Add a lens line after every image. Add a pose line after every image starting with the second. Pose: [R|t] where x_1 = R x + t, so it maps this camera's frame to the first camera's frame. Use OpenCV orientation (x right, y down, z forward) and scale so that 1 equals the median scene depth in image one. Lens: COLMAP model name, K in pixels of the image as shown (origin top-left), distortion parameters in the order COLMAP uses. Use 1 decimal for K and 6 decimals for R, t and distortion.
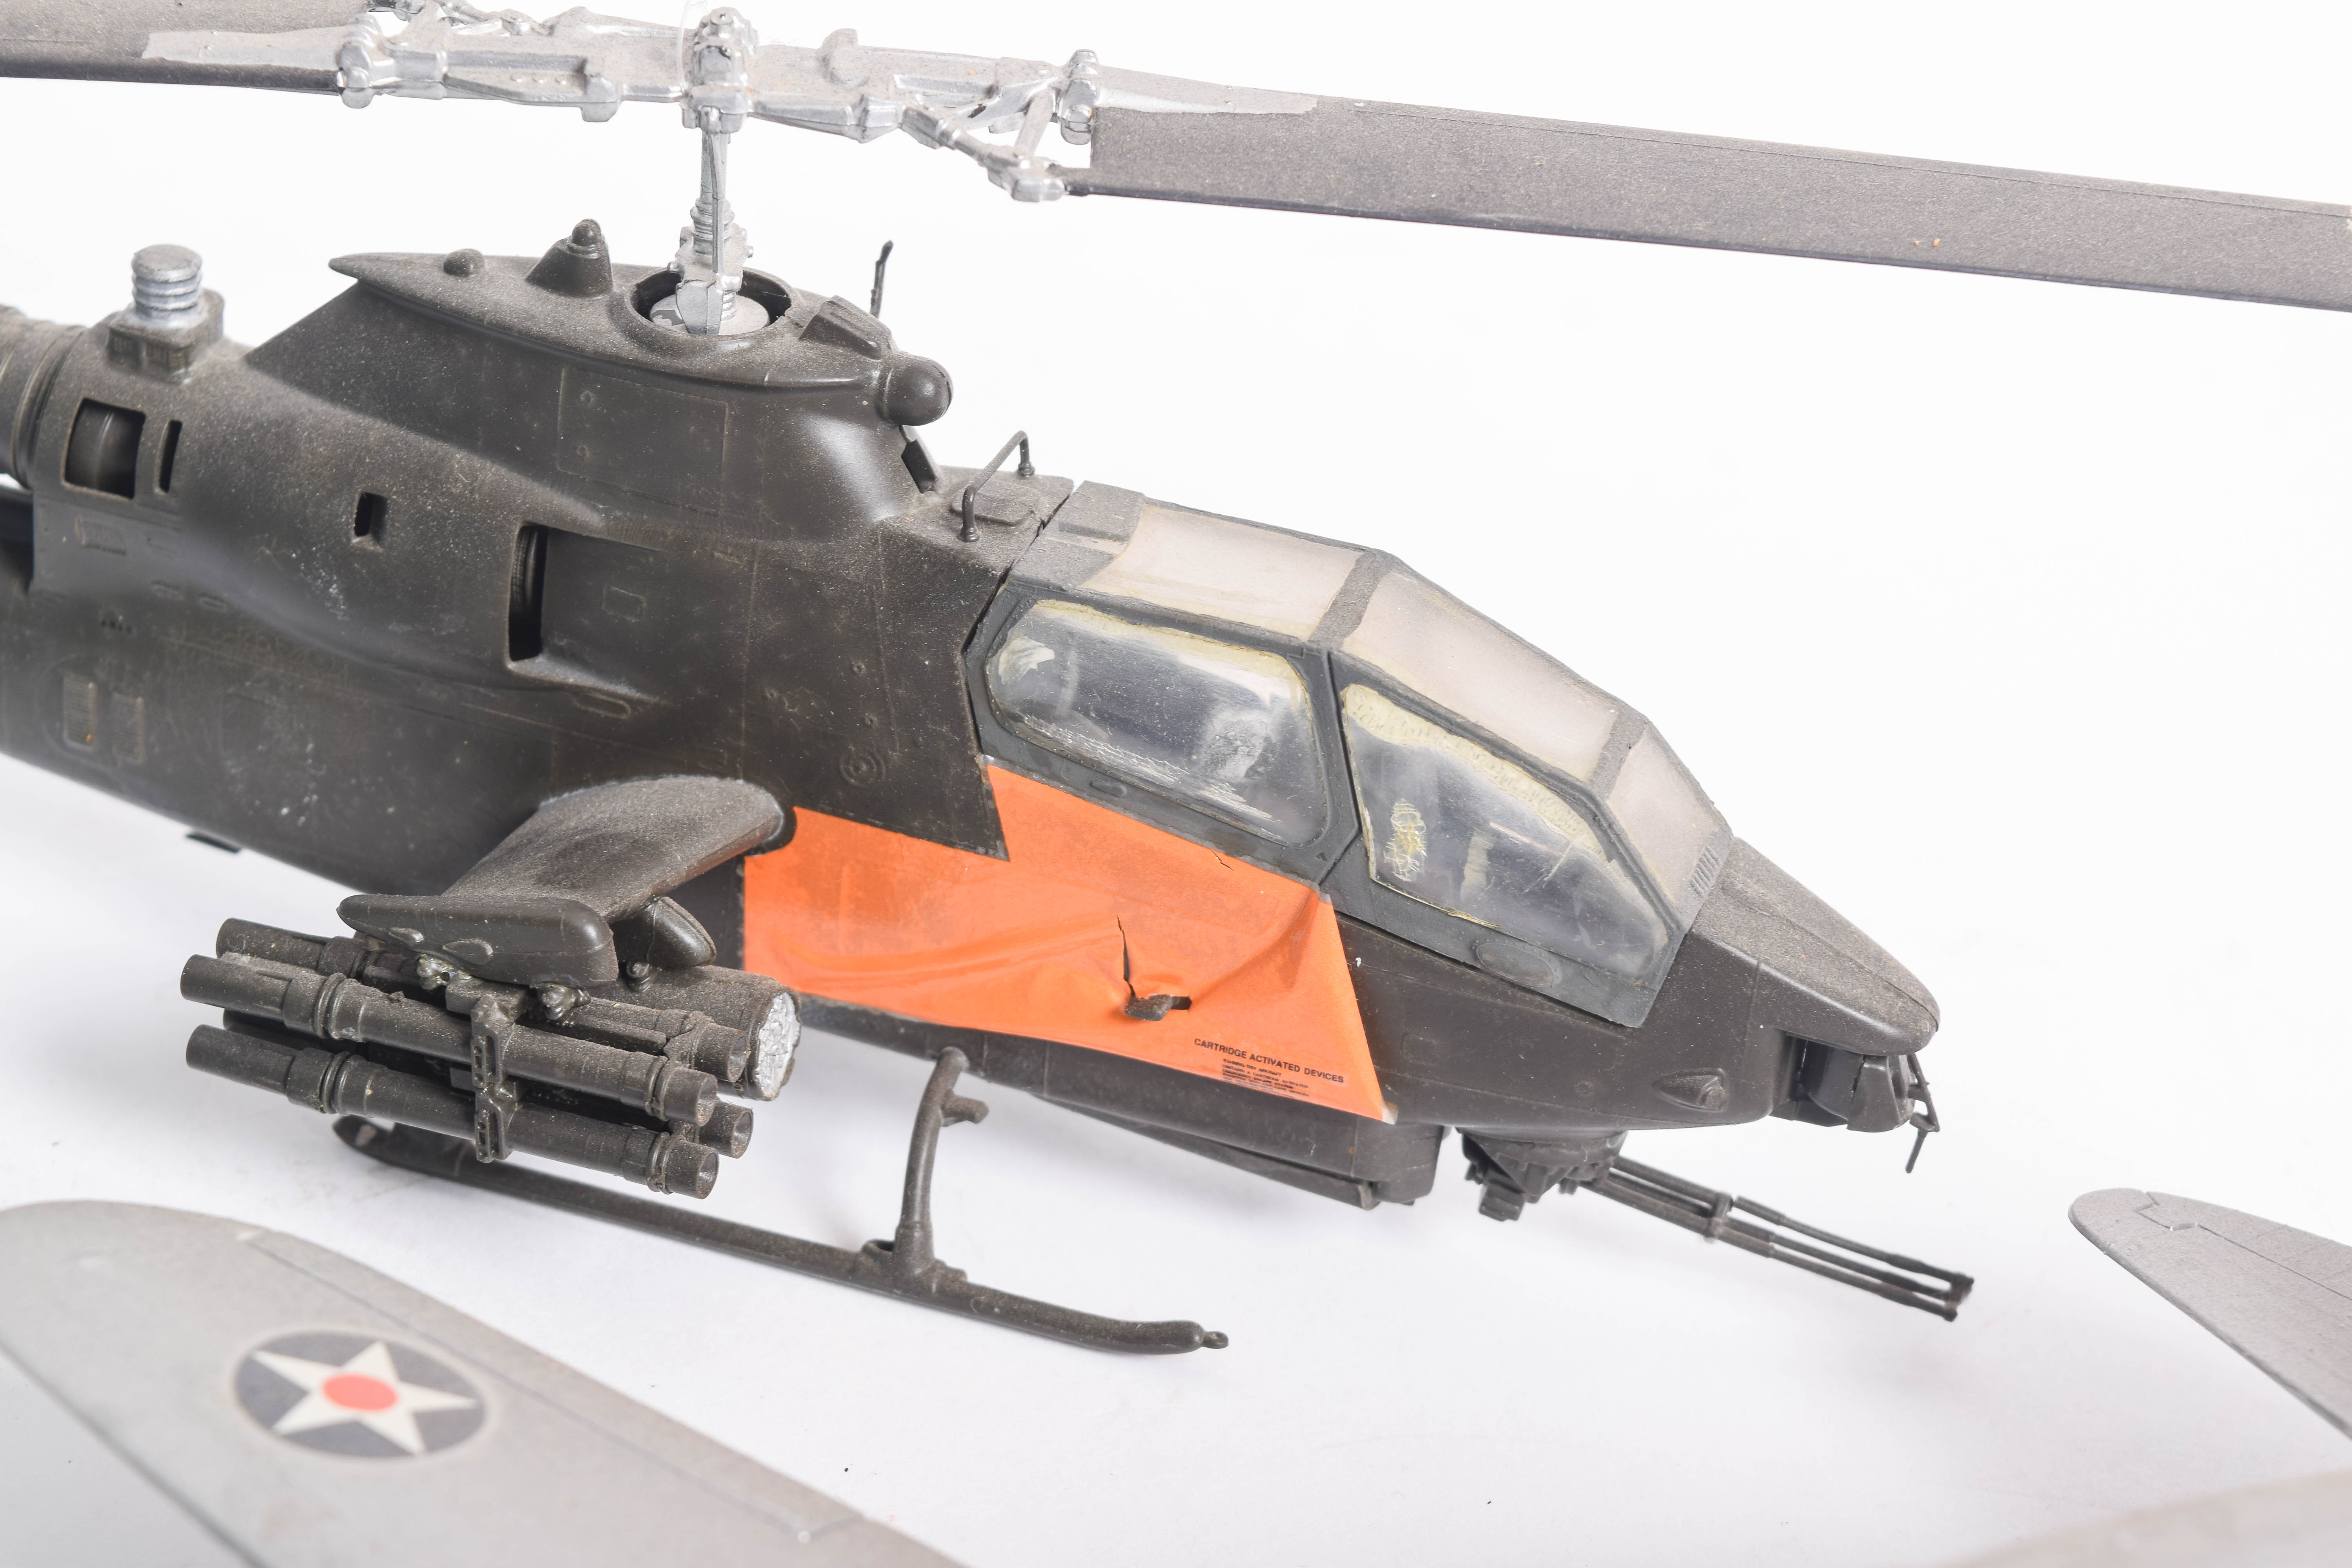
lens RADIAL K [[5254.3, 0, 1176.0], [0, 5254.3, 784.0], [0, 0, 1]] dist [-0.074923, 0.428891]
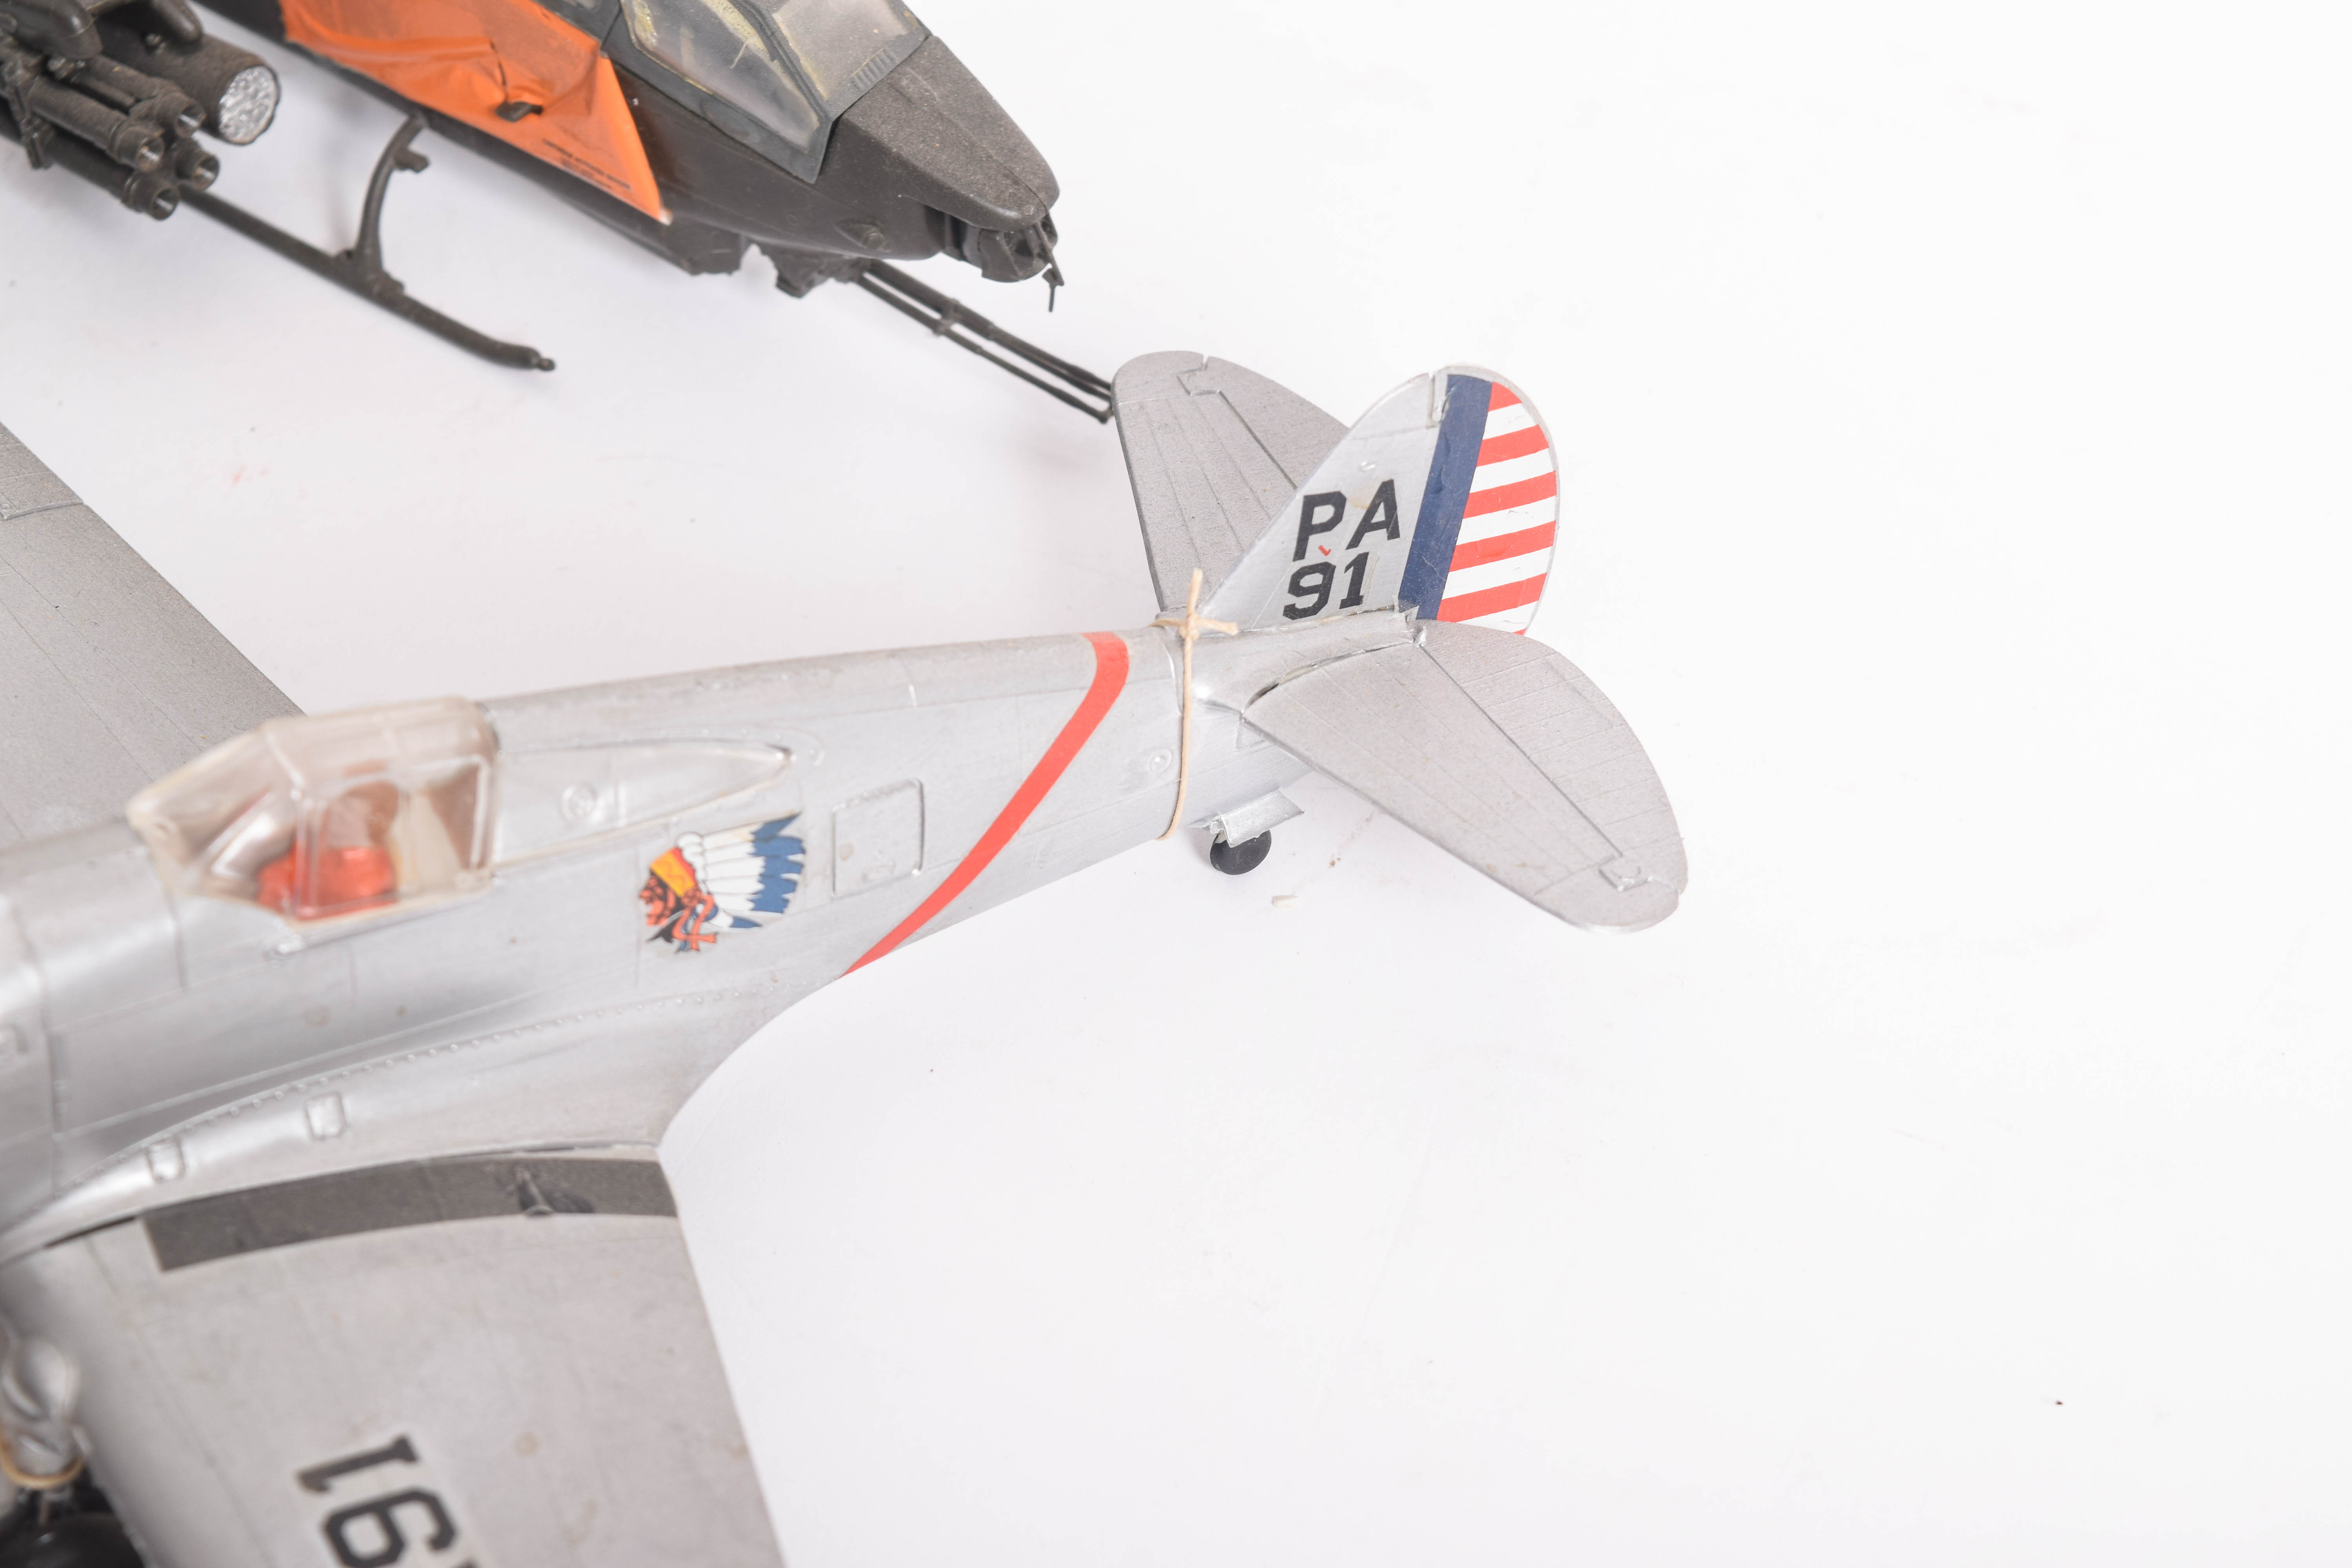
lens RADIAL K [[5254.3, 0, 1176.0], [0, 5254.3, 784.0], [0, 0, 1]] dist [-0.074923, 0.428891]
pose [[0.946459, 0.162072, -0.279193, 0.552669], [-0.073209, 0.950067, 0.303338, -0.210191], [0.314414, -0.266657, 0.911064, -0.190261]]
